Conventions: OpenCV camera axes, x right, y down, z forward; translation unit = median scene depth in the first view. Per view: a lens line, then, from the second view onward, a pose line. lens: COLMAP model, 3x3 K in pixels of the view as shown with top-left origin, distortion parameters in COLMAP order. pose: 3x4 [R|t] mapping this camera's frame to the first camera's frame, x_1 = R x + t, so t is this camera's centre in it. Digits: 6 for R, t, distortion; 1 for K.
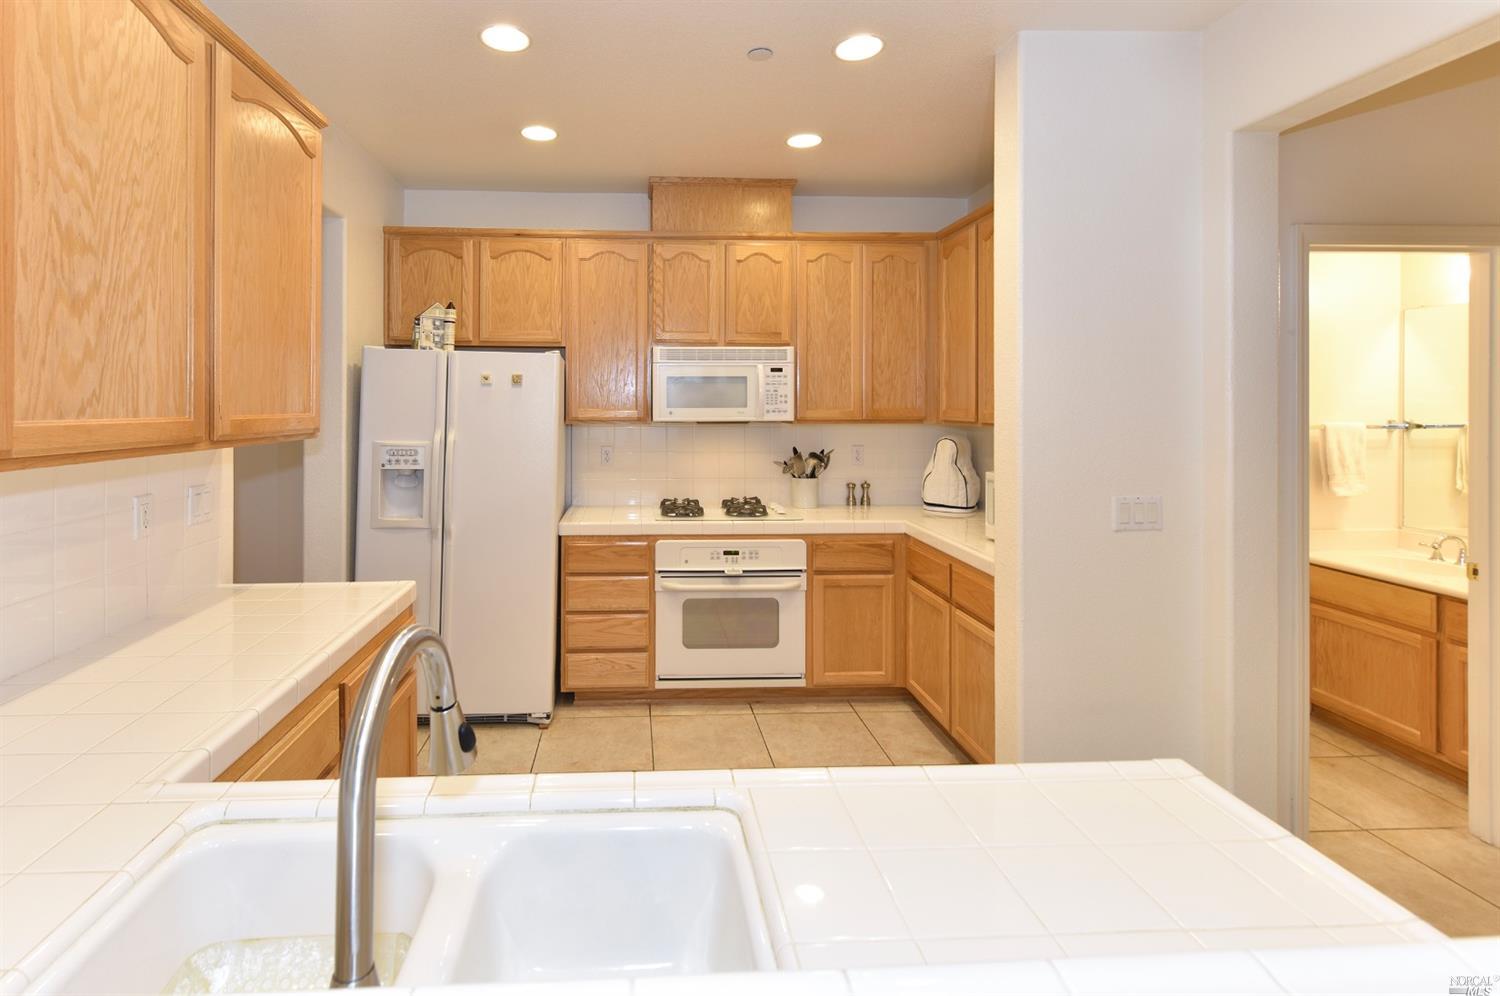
lens RADIAL K [[759.9, 0, 647.8], [0, 759.9, 401.0], [0, 0, 1]] dist [0.000216, -0.000901]
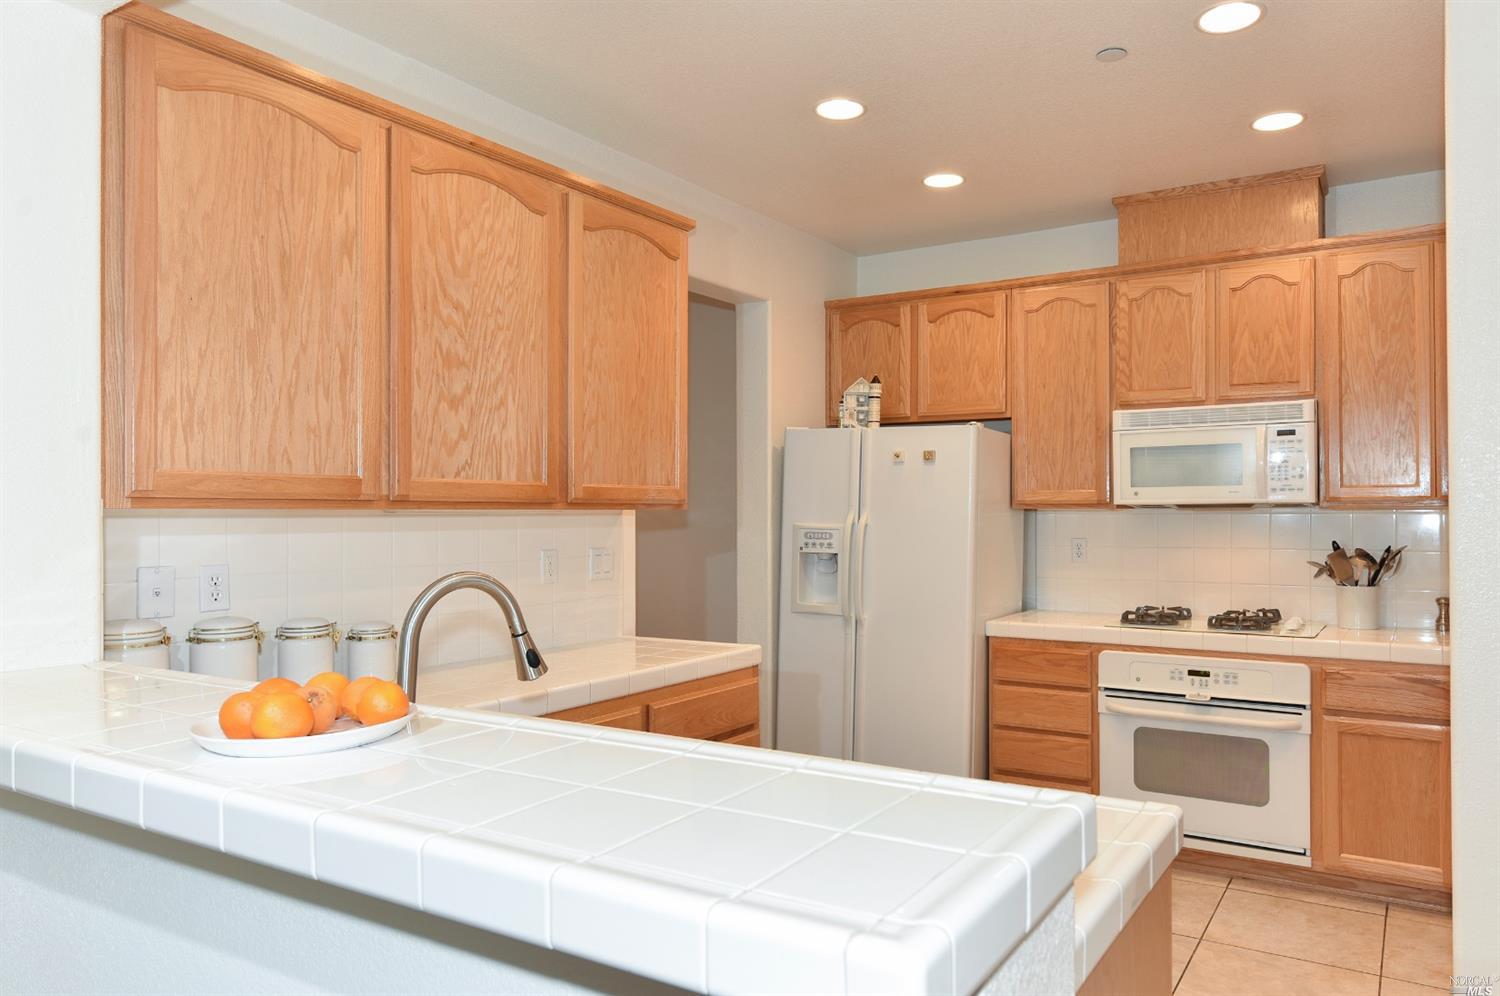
lens RADIAL K [[1077.8, 0, 750.0], [0, 1077.8, 498.0], [0, 0, 1]] dist [0.002558, -0.002455]
pose [[0.805541, -0.012160, -0.592416, 0.393859], [0.003202, 0.999864, -0.016169, 0.039566], [0.592532, 0.011128, 0.805470, -0.146097]]
